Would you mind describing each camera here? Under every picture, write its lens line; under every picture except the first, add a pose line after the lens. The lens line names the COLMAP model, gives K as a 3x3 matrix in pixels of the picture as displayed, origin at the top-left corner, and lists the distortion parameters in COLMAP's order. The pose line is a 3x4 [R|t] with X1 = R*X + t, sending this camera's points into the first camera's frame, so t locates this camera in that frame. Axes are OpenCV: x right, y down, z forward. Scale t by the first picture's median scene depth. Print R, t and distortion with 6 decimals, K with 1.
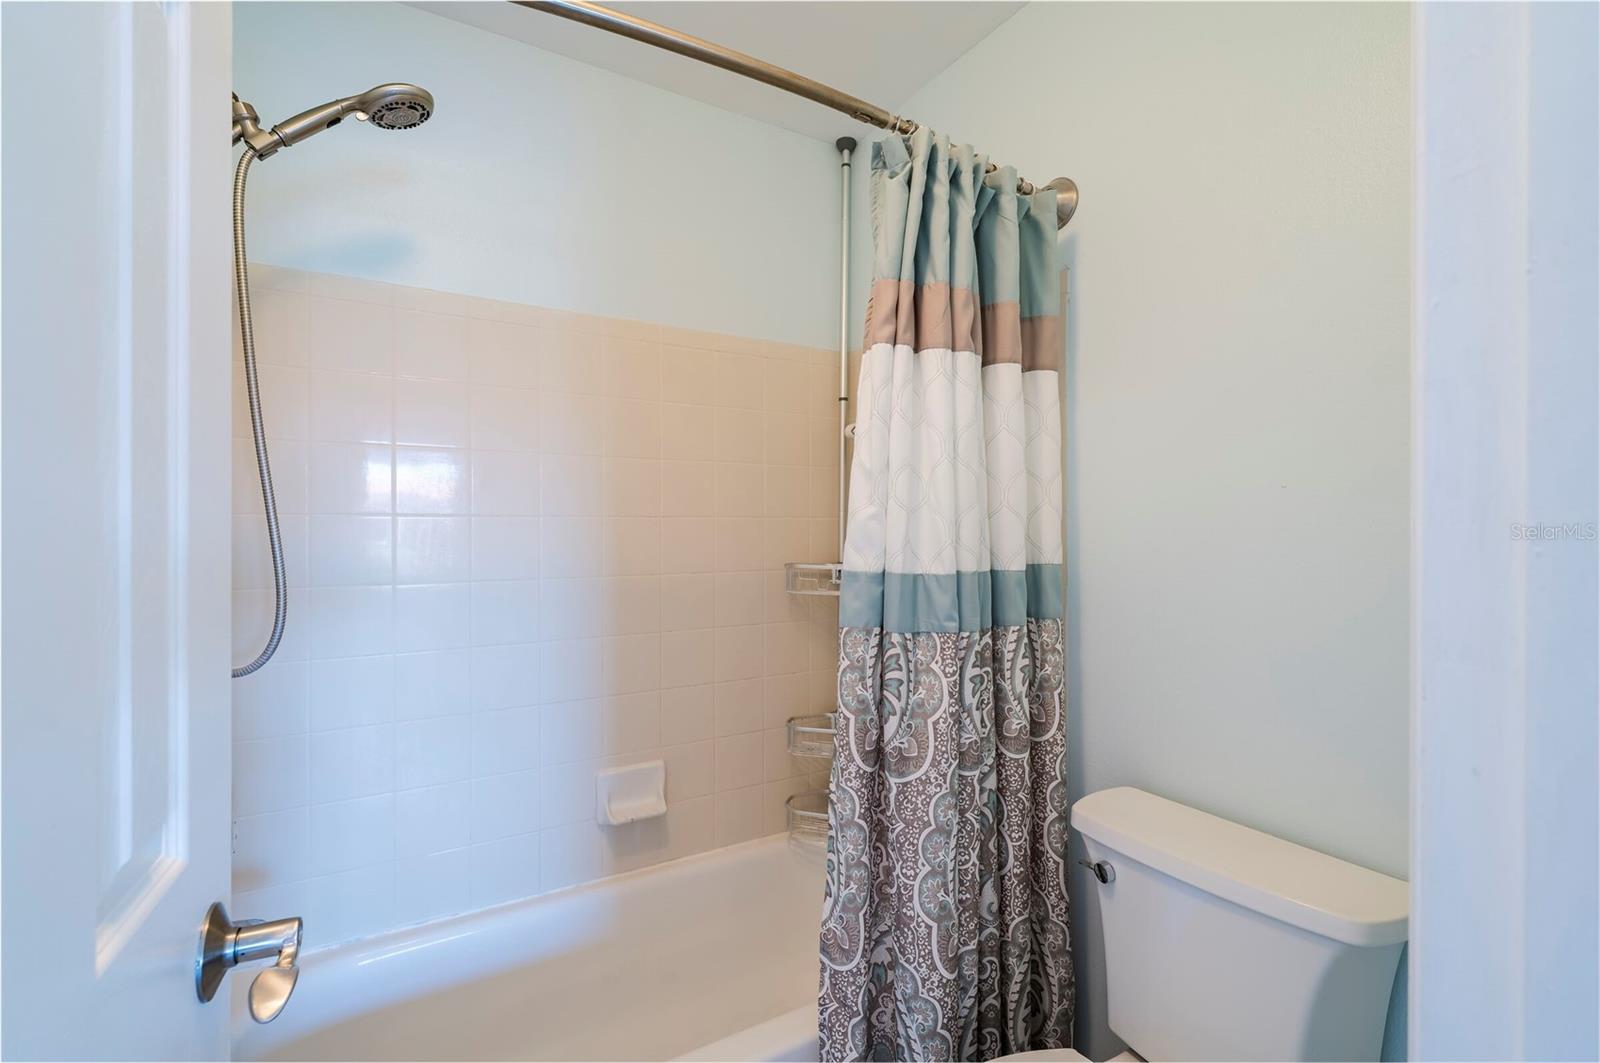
lens RADIAL K [[701.0, 0, 800.0], [0, 701.0, 531.5], [0, 0, 1]] dist [0.000988, -0.000474]
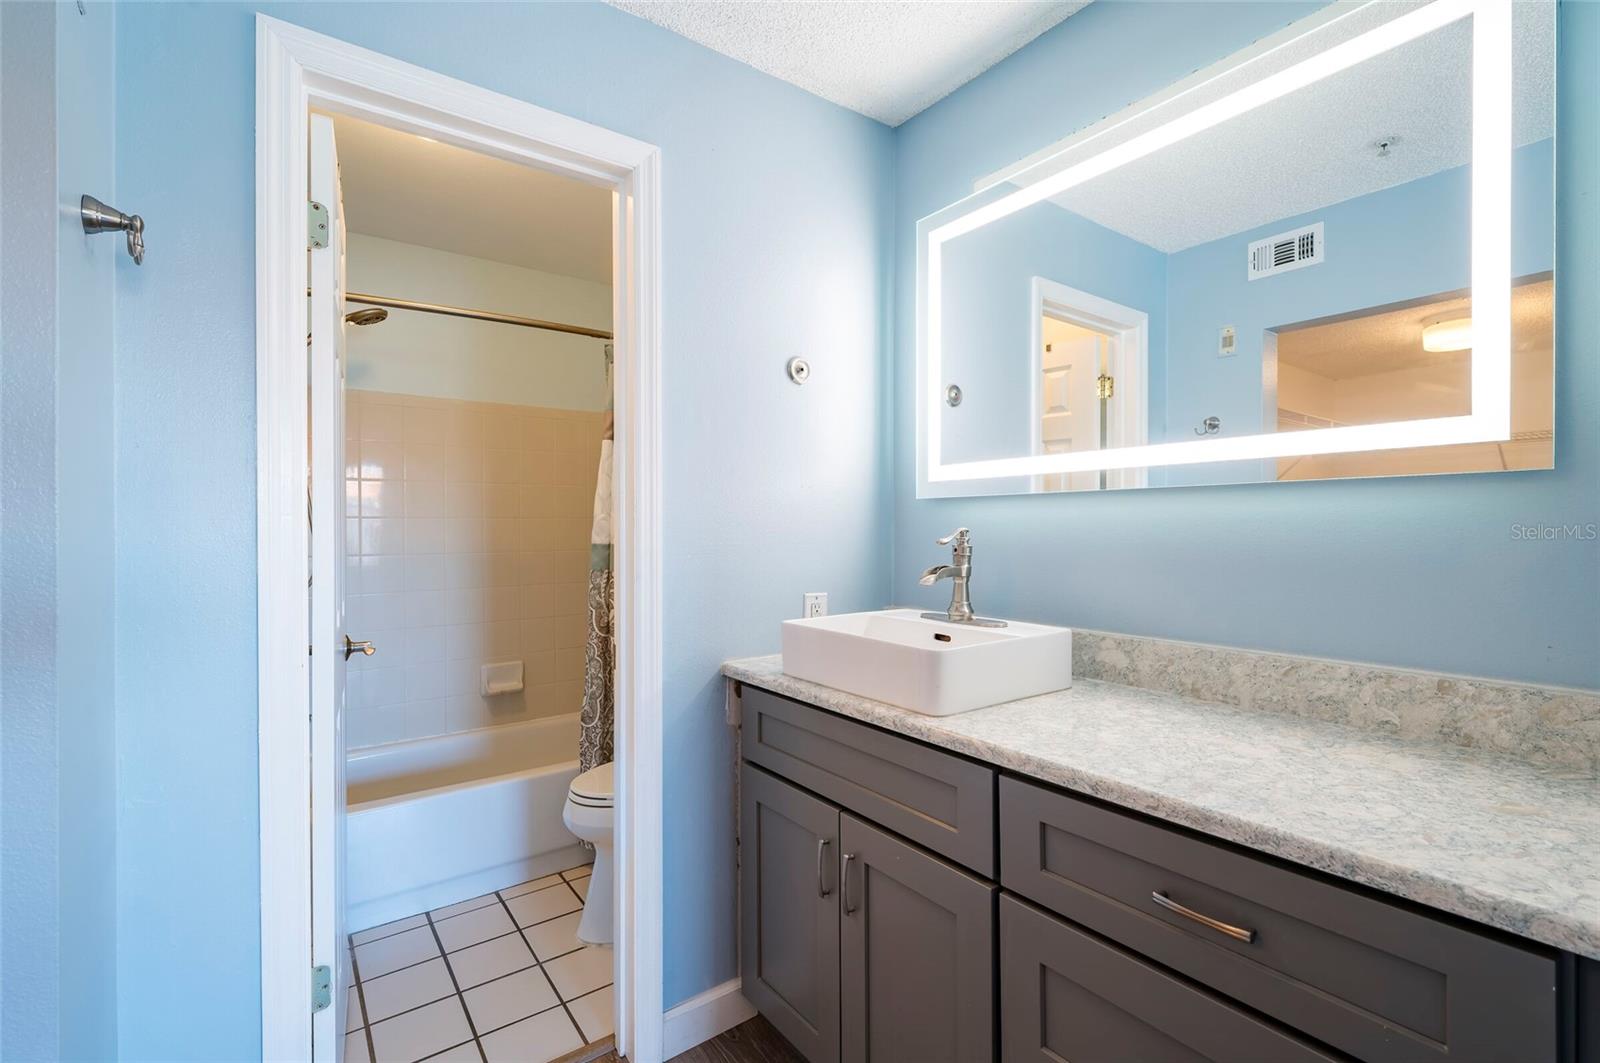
lens RADIAL K [[704.9, 0, 804.4], [0, 704.9, 530.0], [0, 0, 1]] dist [0.000351, -0.001236]
pose [[0.994570, -0.006609, 0.103857, 0.494380], [0.006421, 0.999977, 0.002150, 0.014298], [-0.103868, -0.001471, 0.994590, -1.232828]]
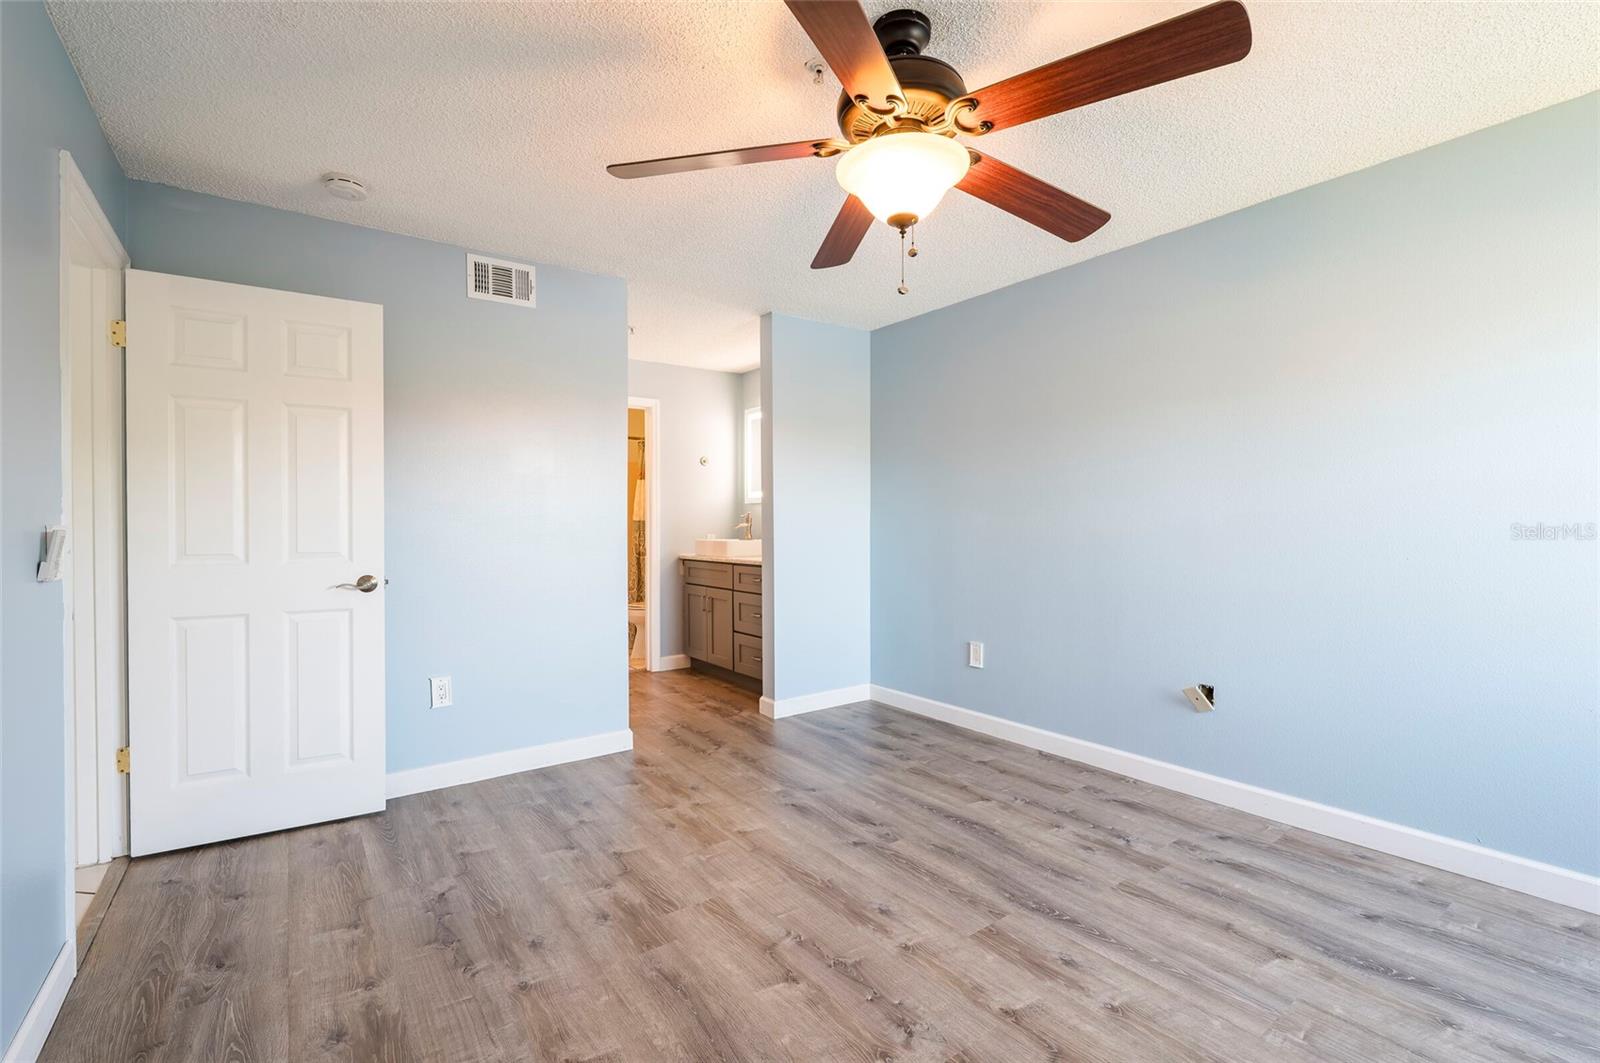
lens RADIAL K [[701.0, 0, 800.0], [0, 701.0, 531.5], [0, 0, 1]] dist [0.000988, -0.000474]
pose [[0.996111, -0.009266, 0.087620, 0.856387], [0.008474, 0.999920, 0.009404, 0.096232], [-0.087701, -0.008625, 0.996110, -4.366886]]
